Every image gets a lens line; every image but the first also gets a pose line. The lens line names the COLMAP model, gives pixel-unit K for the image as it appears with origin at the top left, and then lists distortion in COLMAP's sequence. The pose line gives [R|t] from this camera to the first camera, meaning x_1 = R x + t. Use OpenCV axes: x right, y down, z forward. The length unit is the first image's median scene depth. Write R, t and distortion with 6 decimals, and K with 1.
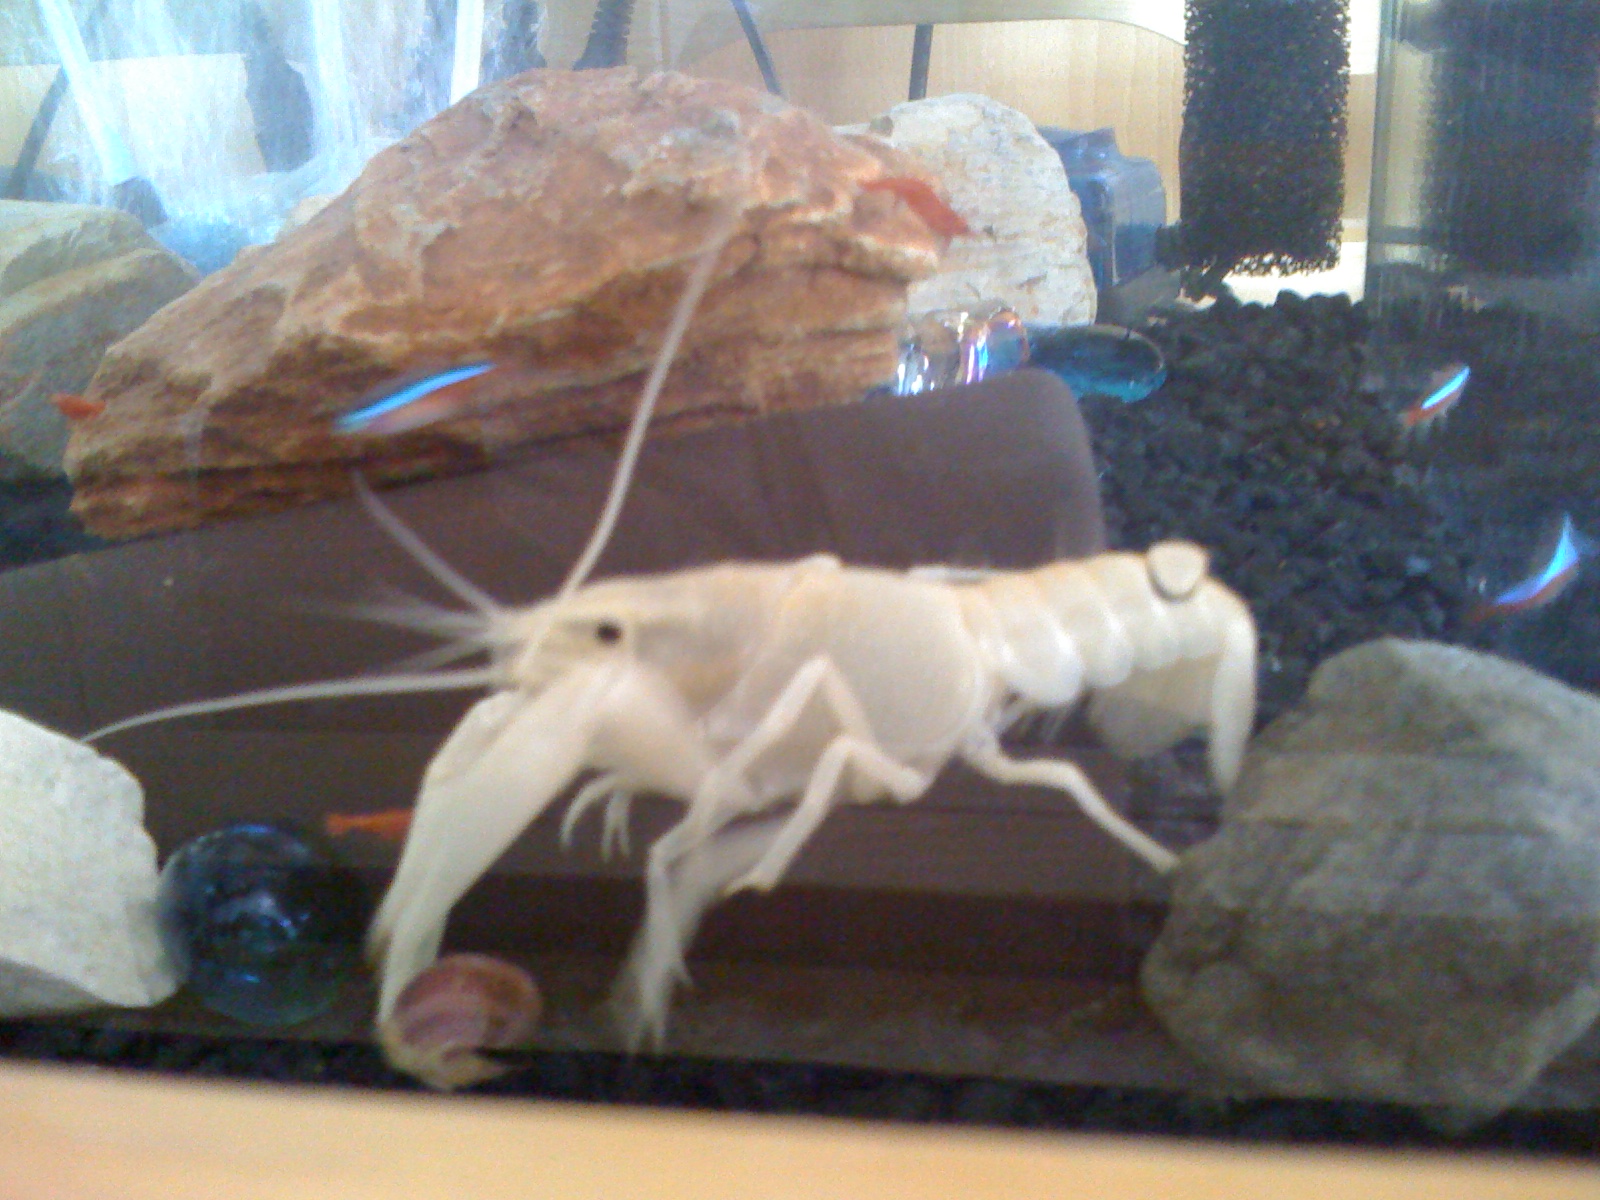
lens RADIAL K [[1809.4, 0, 823.4], [0, 1809.4, 600.6], [0, 0, 1]] dist [0.126695, -0.695631]
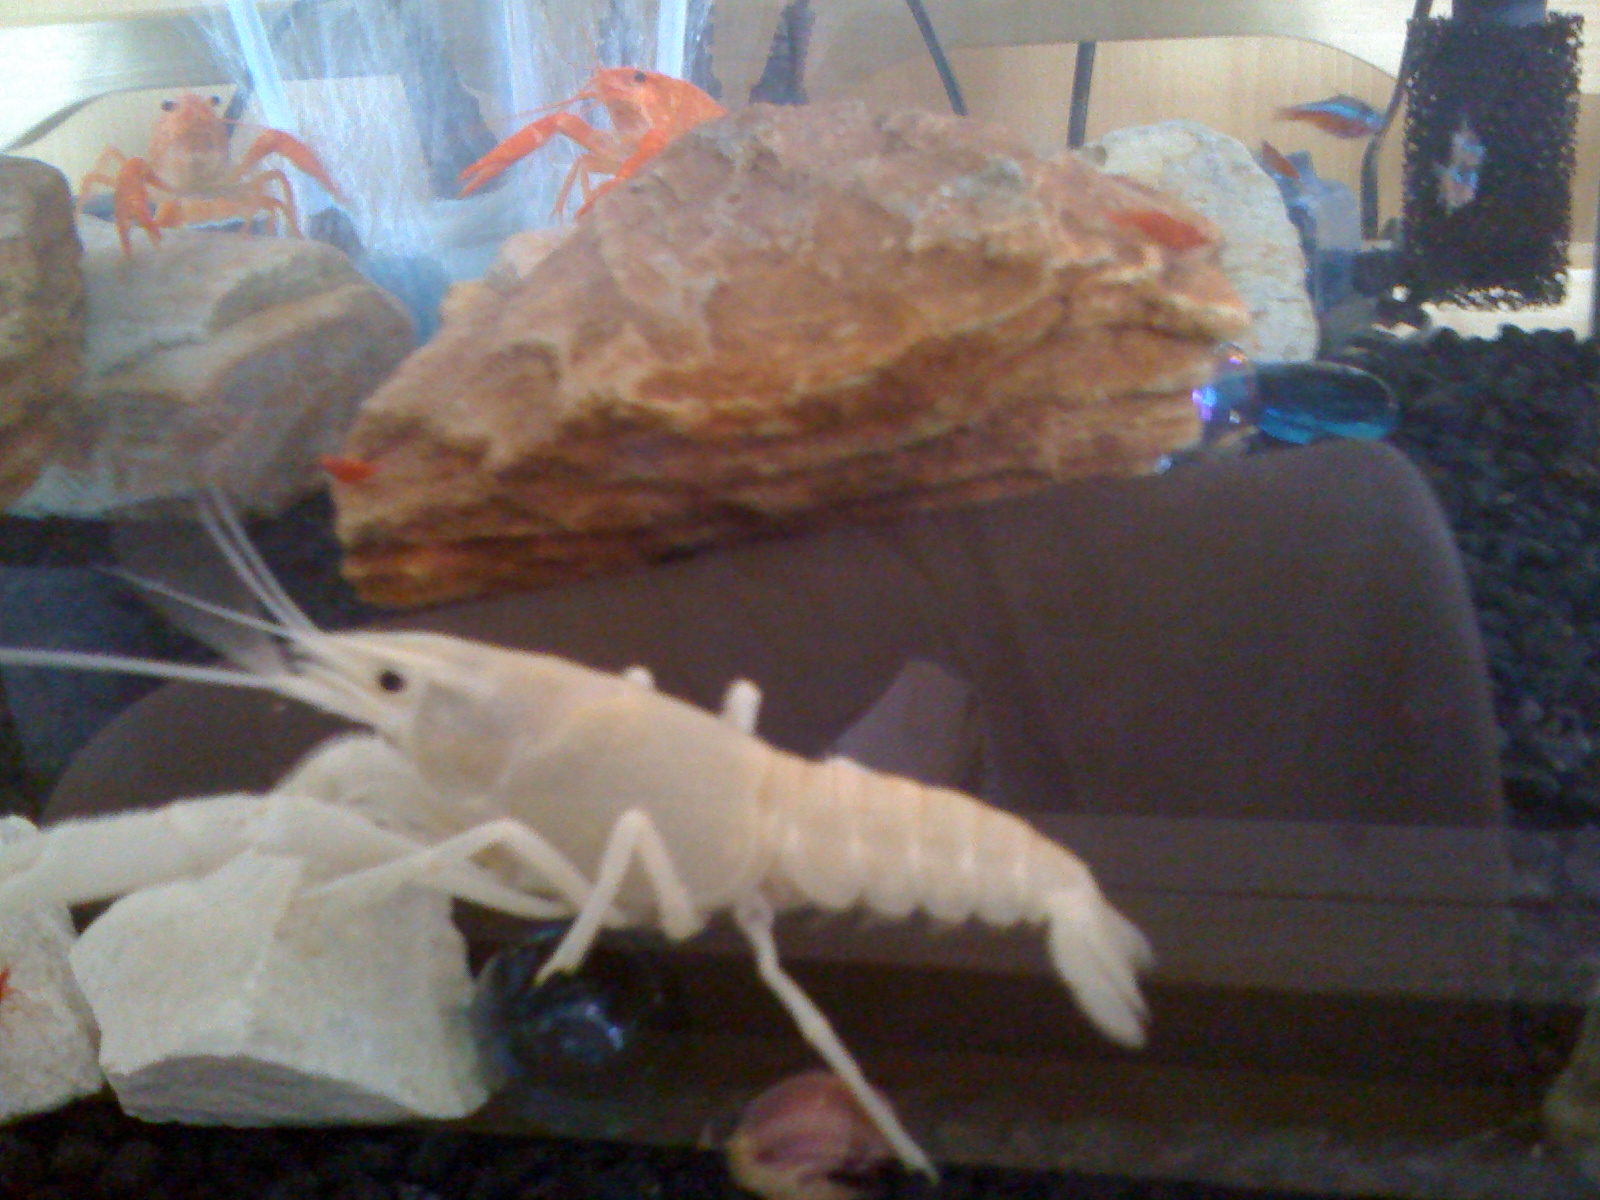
lens RADIAL K [[1809.4, 0, 823.4], [0, 1809.4, 600.6], [0, 0, 1]] dist [0.126695, -0.695631]
pose [[0.998224, 0.009086, -0.058881, -0.095392], [-0.009294, 0.999951, -0.003268, -0.034249], [0.058848, 0.003810, 0.998260, 0.043169]]
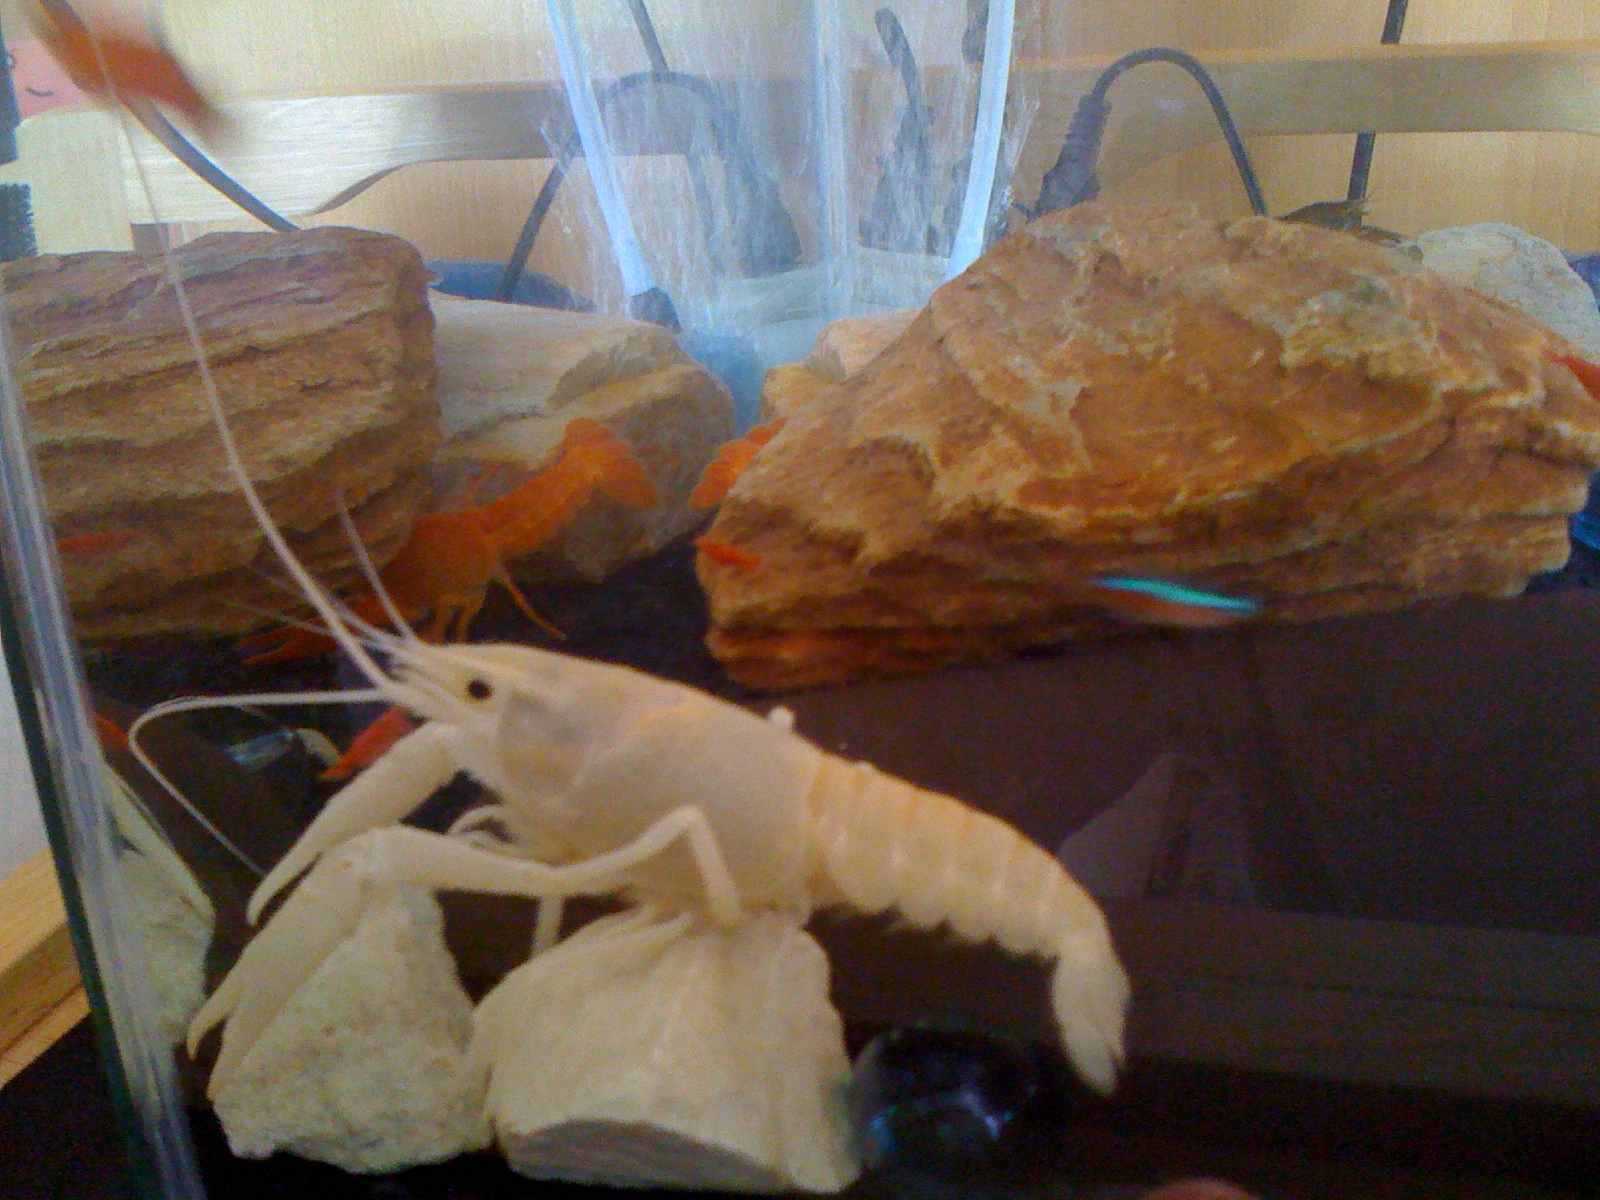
lens RADIAL K [[1792.0, 0, 805.3], [0, 1792.0, 569.9], [0, 0, 1]] dist [0.130077, -0.717002]
pose [[0.980681, 0.048862, -0.189414, -0.168627], [-0.058759, 0.997166, -0.046989, -0.051754], [0.186582, 0.057211, 0.980772, 0.011443]]
